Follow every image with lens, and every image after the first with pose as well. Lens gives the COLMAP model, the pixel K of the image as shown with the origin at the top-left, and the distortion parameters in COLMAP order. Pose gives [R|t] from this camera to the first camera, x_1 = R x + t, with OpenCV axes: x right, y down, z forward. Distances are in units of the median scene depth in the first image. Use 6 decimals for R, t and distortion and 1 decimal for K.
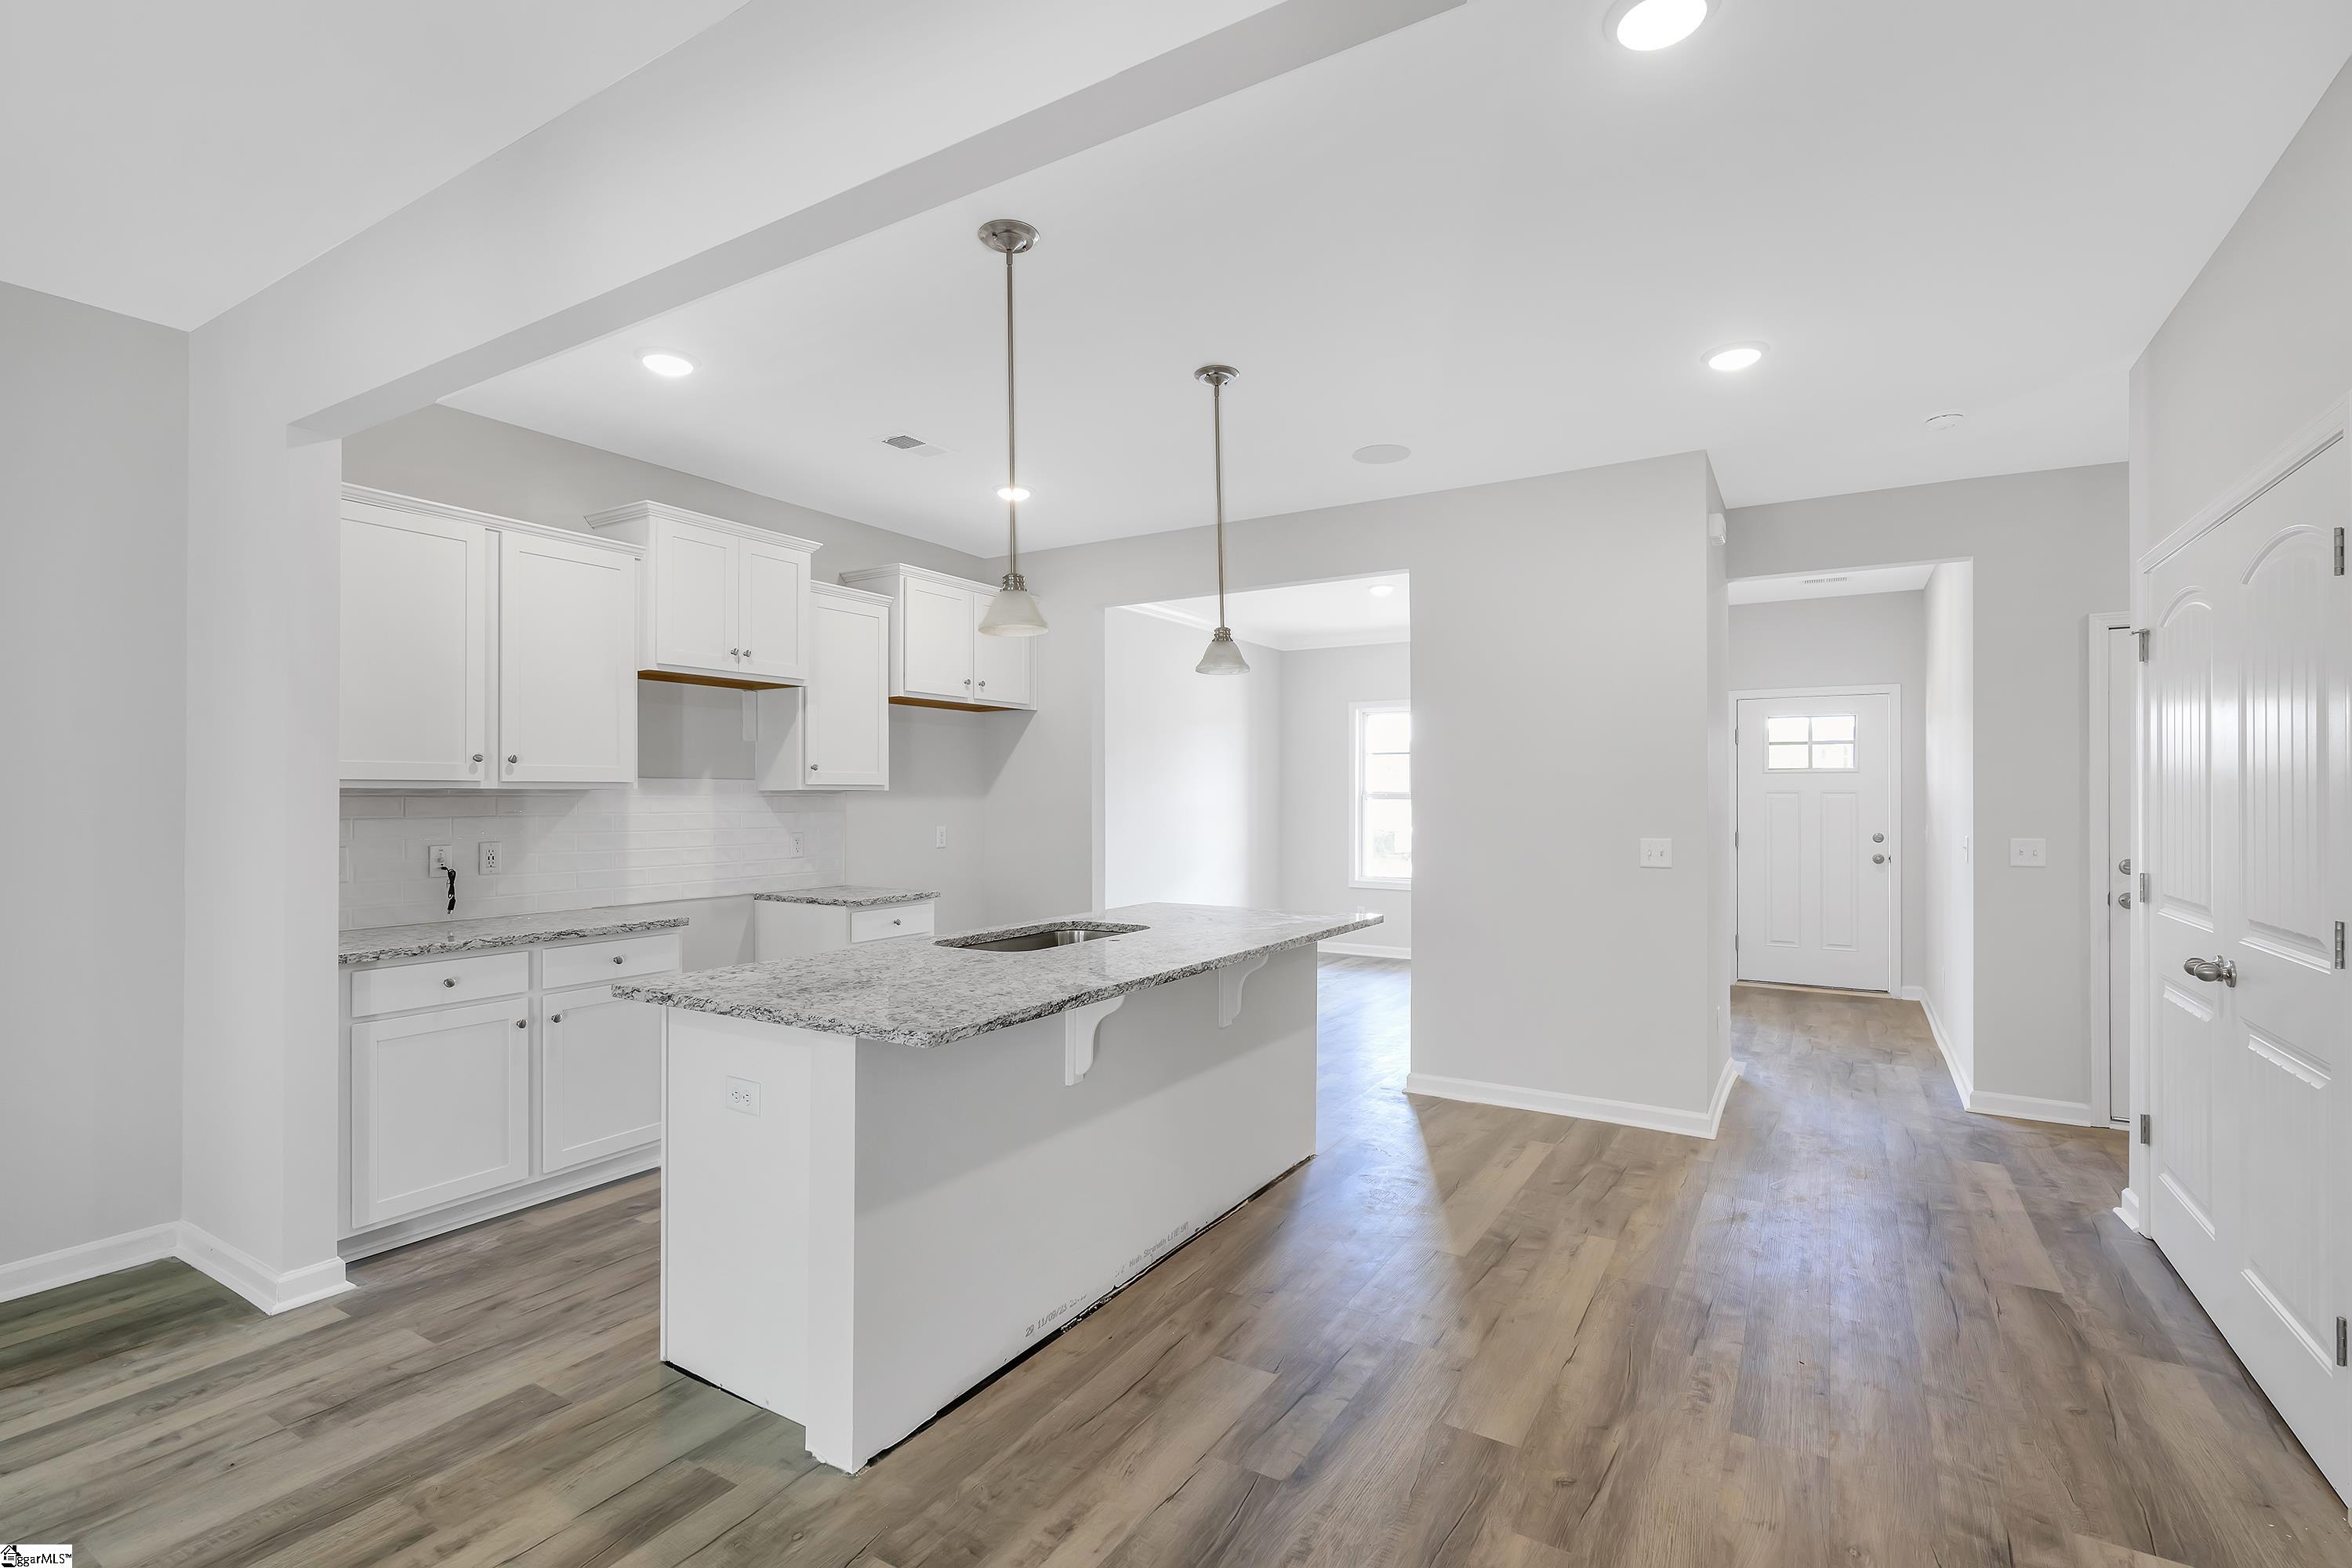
lens RADIAL K [[1077.1, 0, 1176.0], [0, 1077.1, 791.1], [0, 0, 1]] dist [-0.001275, 0.001456]
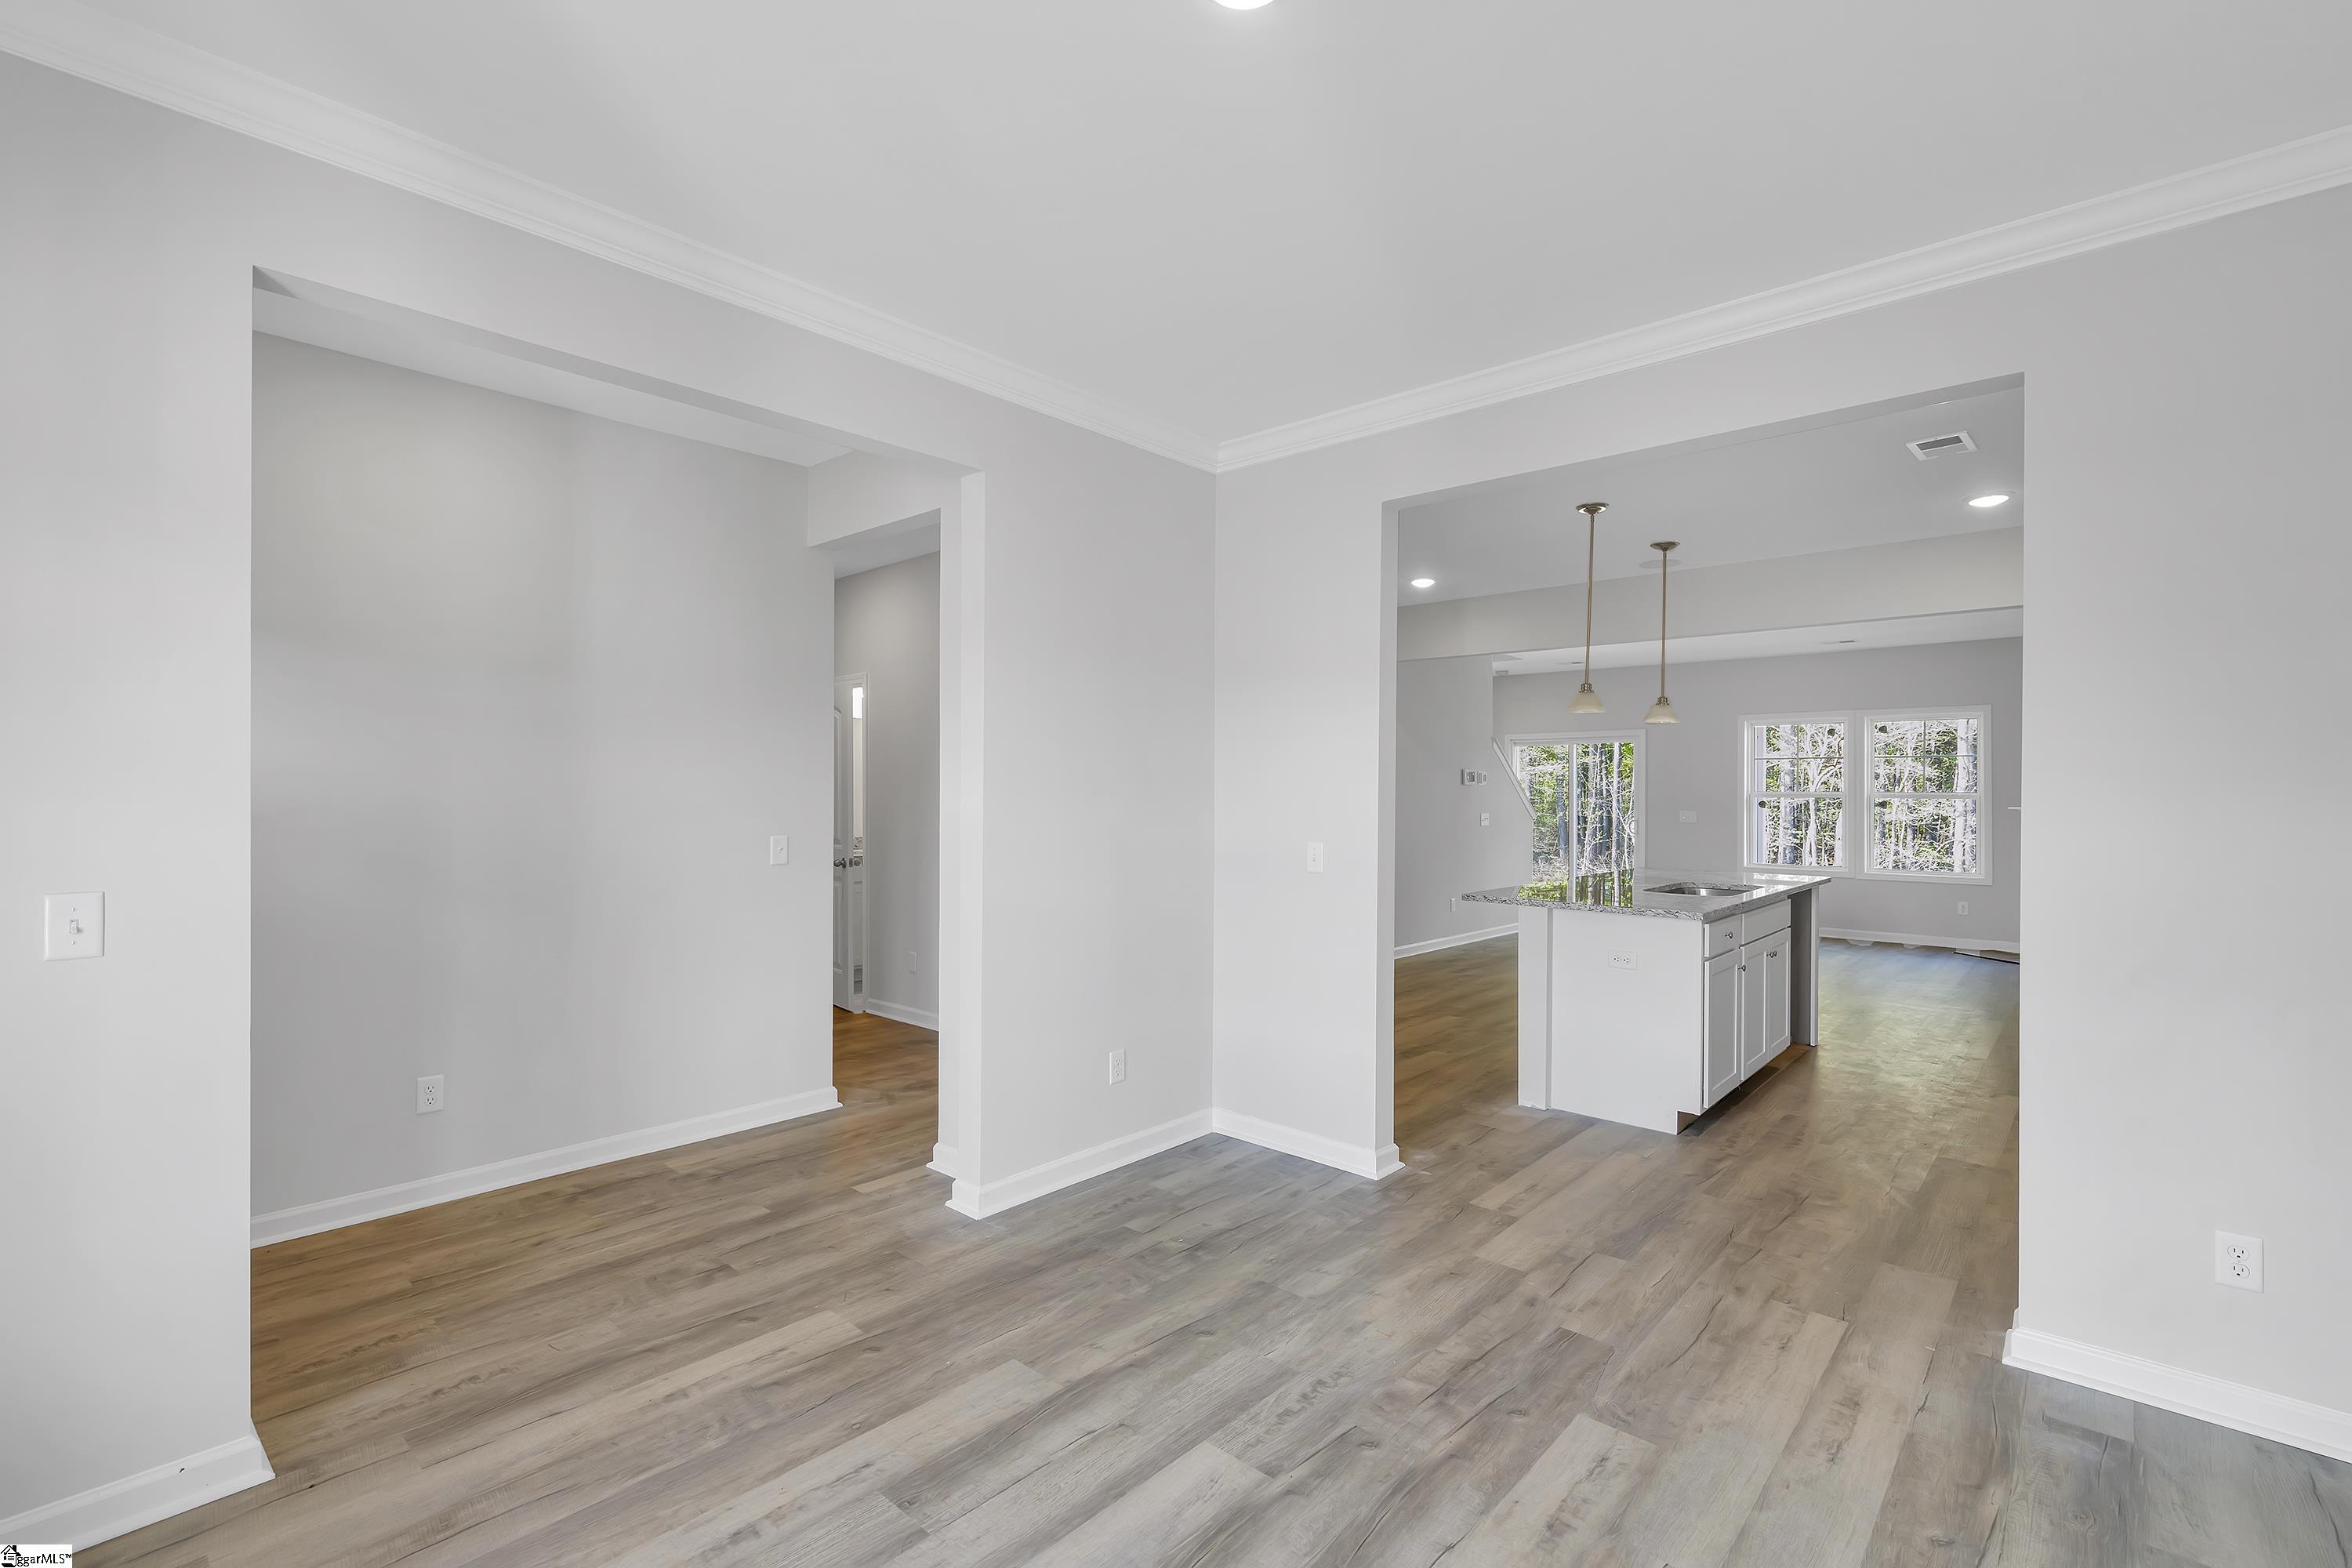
lens RADIAL K [[1077.1, 0, 1176.0], [0, 1077.1, 791.1], [0, 0, 1]] dist [-0.001275, 0.001456]
pose [[-0.983178, -0.007187, 0.182508, 0.326178], [-0.007984, 0.999962, -0.003637, 0.006965], [-0.182475, -0.005033, -0.983198, 2.570358]]
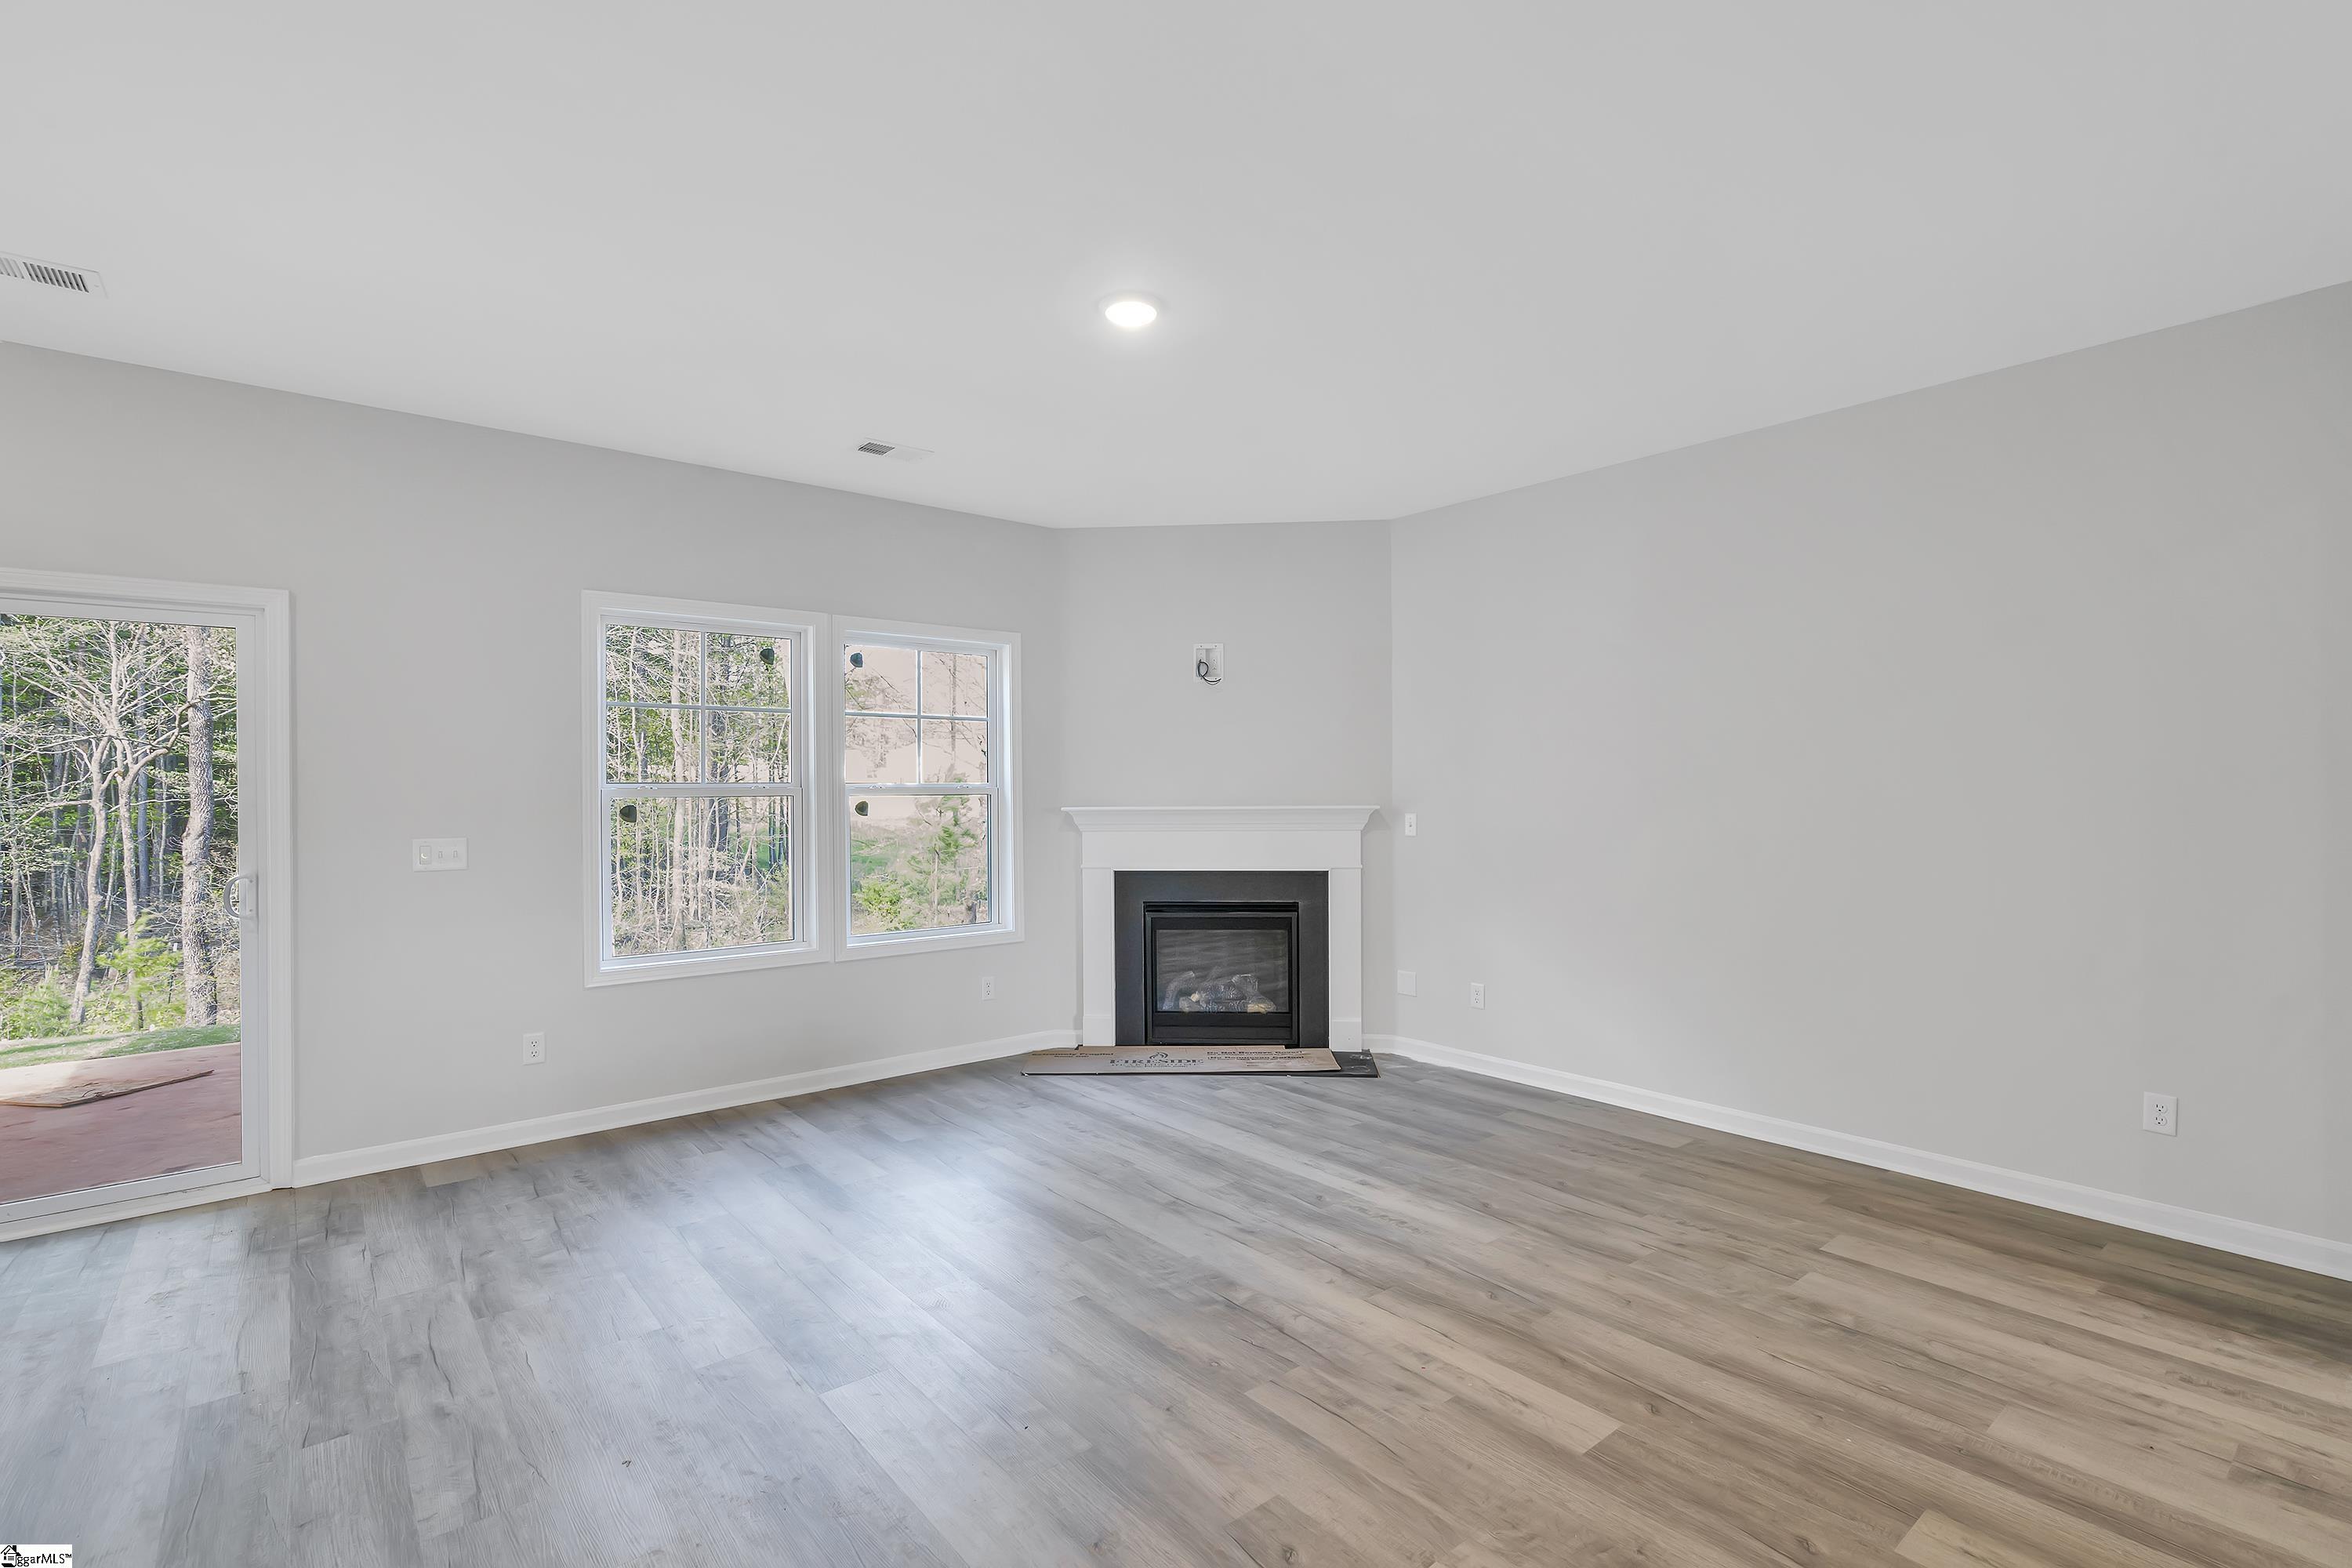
lens RADIAL K [[1077.1, 0, 1176.0], [0, 1077.1, 791.1], [0, 0, 1]] dist [-0.001275, 0.001456]
pose [[-0.328595, 0.001795, -0.944469, 0.236963], [0.007700, 0.999970, -0.000778, 0.000999], [0.944440, -0.007528, -0.328599, 0.292780]]
